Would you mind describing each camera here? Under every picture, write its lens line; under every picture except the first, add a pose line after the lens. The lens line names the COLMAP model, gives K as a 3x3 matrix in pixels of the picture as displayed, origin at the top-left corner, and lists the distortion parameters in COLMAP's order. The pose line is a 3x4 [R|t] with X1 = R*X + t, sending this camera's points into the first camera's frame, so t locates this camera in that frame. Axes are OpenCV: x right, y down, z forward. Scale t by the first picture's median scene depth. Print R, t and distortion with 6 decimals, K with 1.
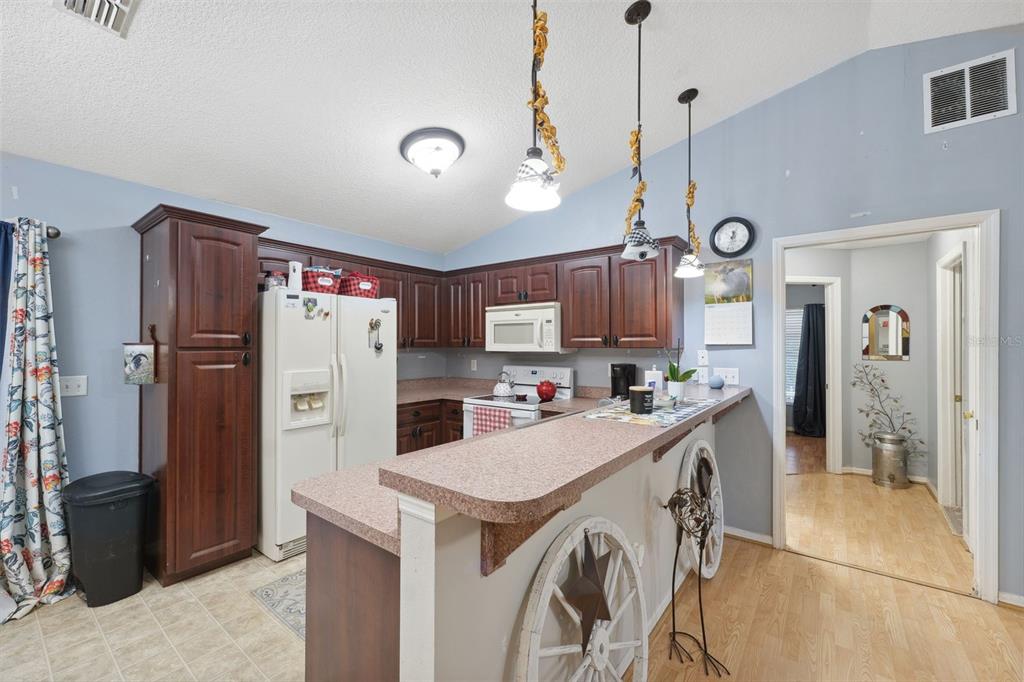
lens RADIAL K [[418.4, 0, 510.8], [0, 418.4, 343.7], [0, 0, 1]] dist [0.000840, -0.000596]
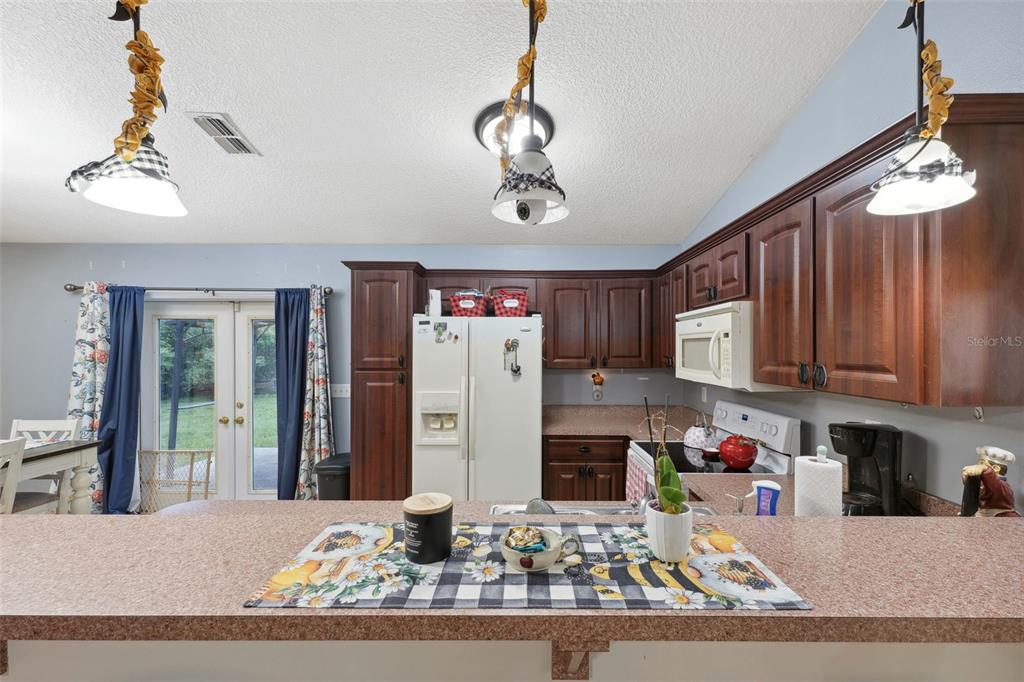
lens RADIAL K [[427.1, 0, 524.3], [0, 427.1, 351.5], [0, 0, 1]] dist [0.002262, -0.000105]
pose [[0.606809, 0.005133, -0.794831, 0.481641], [0.001261, 0.999972, 0.007420, -0.043172], [0.794847, -0.005505, 0.606785, 0.503414]]
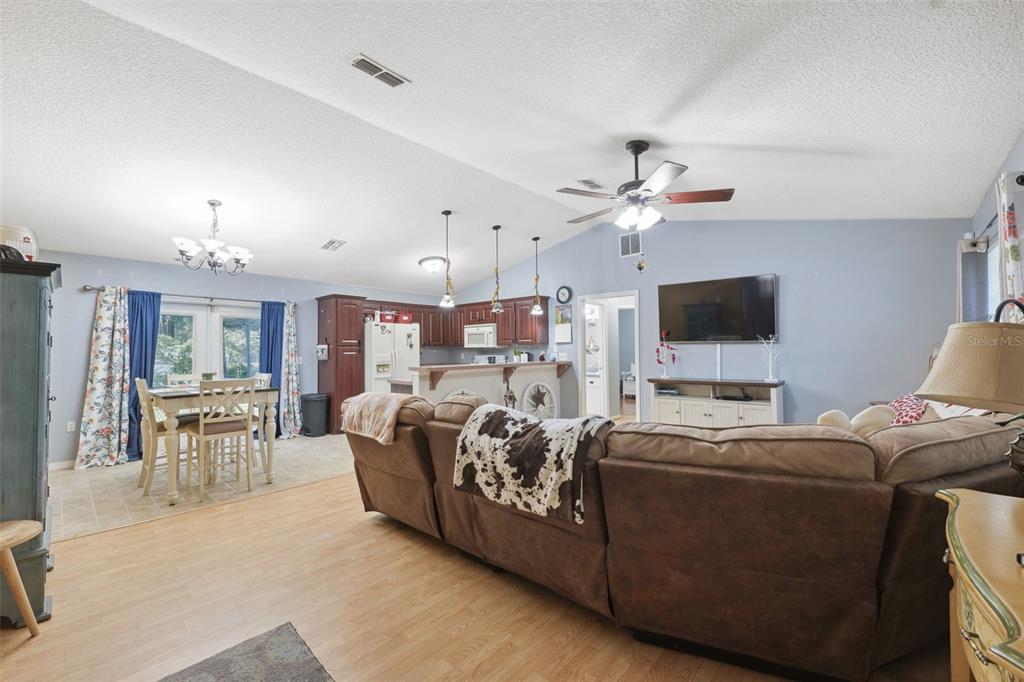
lens RADIAL K [[418.9, 0, 512.0], [0, 418.9, 341.0], [0, 0, 1]] dist [0.000689, 0.000186]
pose [[0.996395, -0.012405, -0.083917, 0.456108], [0.011005, 0.999793, -0.017115, 0.031117], [0.084112, 0.016130, 0.996326, -1.323114]]
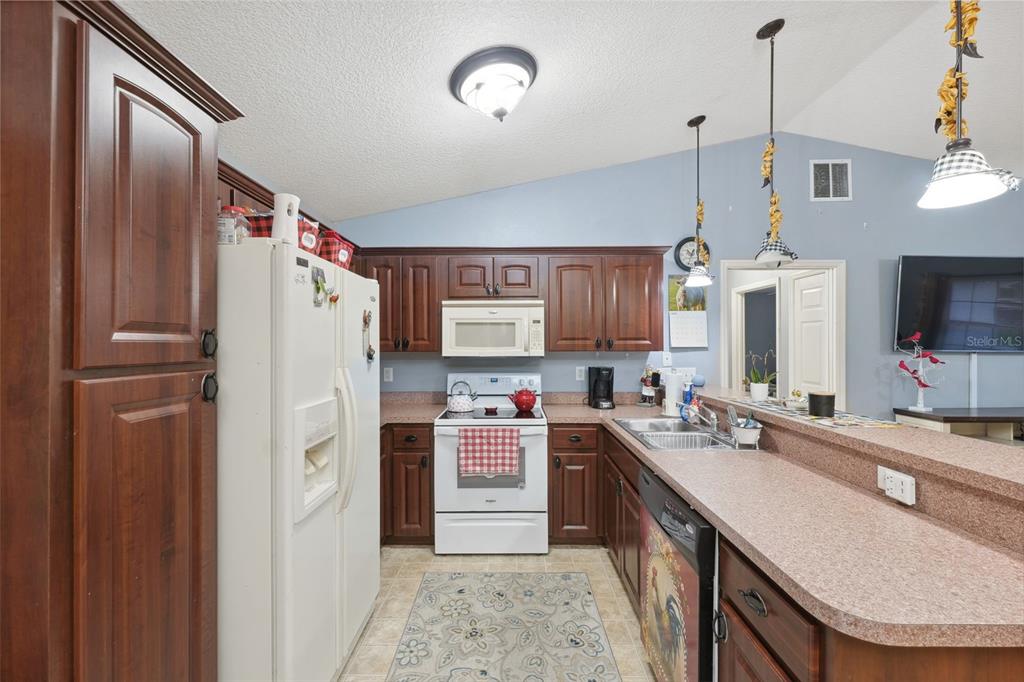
lens RADIAL K [[418.9, 0, 512.0], [0, 418.9, 341.0], [0, 0, 1]] dist [0.000689, 0.000186]
pose [[0.794993, 0.002448, 0.606614, -0.593139], [-0.000824, 0.999995, -0.002955, -0.011921], [-0.606618, 0.001849, 0.794991, 0.402149]]
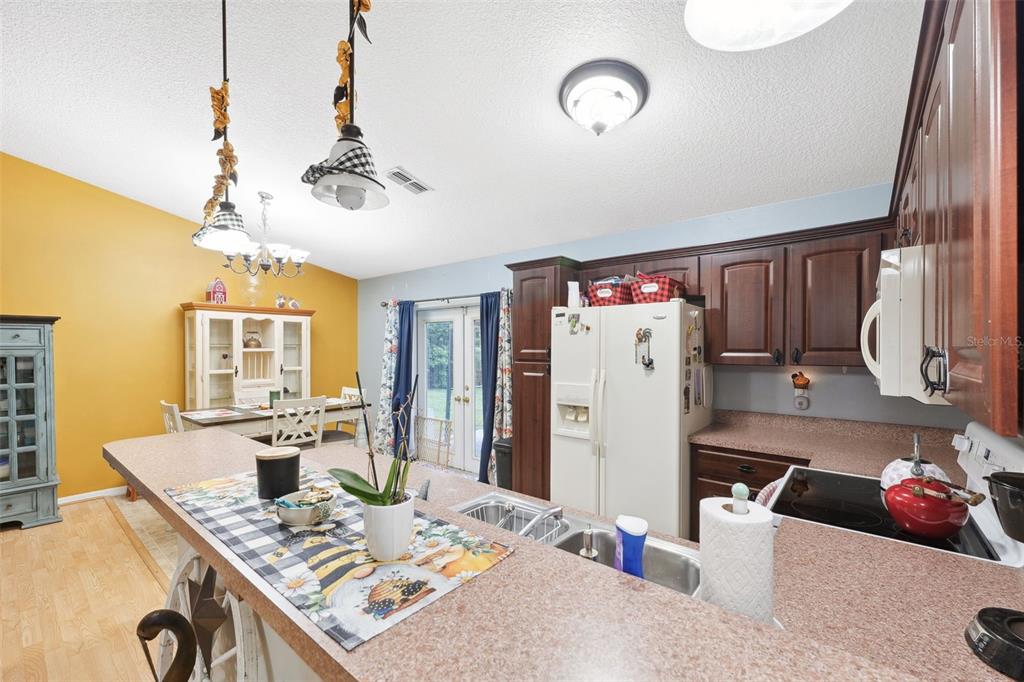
lens RADIAL K [[426.2, 0, 507.2], [0, 426.2, 352.5], [0, 0, 1]] dist [0.002870, -0.000206]
pose [[-0.044052, 0.011192, -0.998967, 0.566993], [0.003890, 0.999932, 0.011032, -0.025153], [0.999022, -0.003400, -0.044093, 0.854929]]
